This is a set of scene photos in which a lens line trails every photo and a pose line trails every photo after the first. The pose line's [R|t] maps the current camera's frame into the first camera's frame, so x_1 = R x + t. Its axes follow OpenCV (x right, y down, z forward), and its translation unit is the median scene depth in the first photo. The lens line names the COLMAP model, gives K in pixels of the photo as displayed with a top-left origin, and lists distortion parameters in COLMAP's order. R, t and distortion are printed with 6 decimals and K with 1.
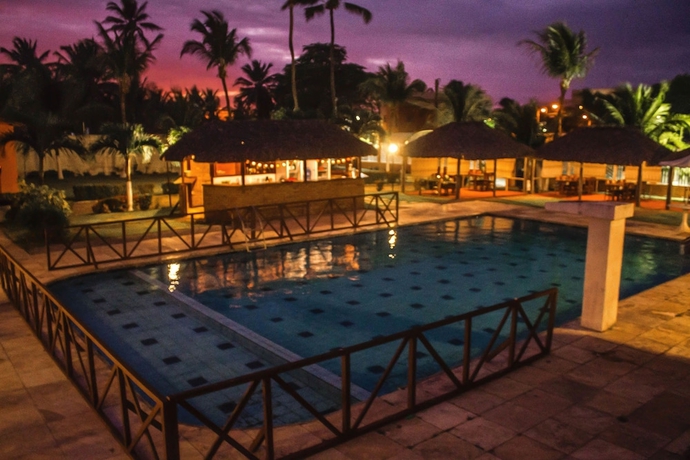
lens RADIAL K [[618.3, 0, 346.4], [0, 618.3, 254.3], [0, 0, 1]] dist [-0.054304, 0.017077]
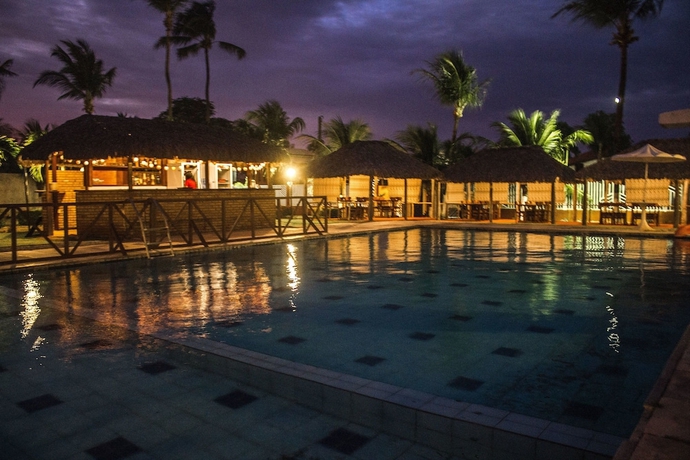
lens RADIAL K [[618.3, 0, 346.4], [0, 618.3, 254.3], [0, 0, 1]] dist [-0.054304, 0.017077]
pose [[0.979229, -0.035741, 0.199580, -0.035026], [0.052120, 0.995635, -0.077424, 0.025223], [-0.195942, 0.086218, 0.976818, 0.120619]]
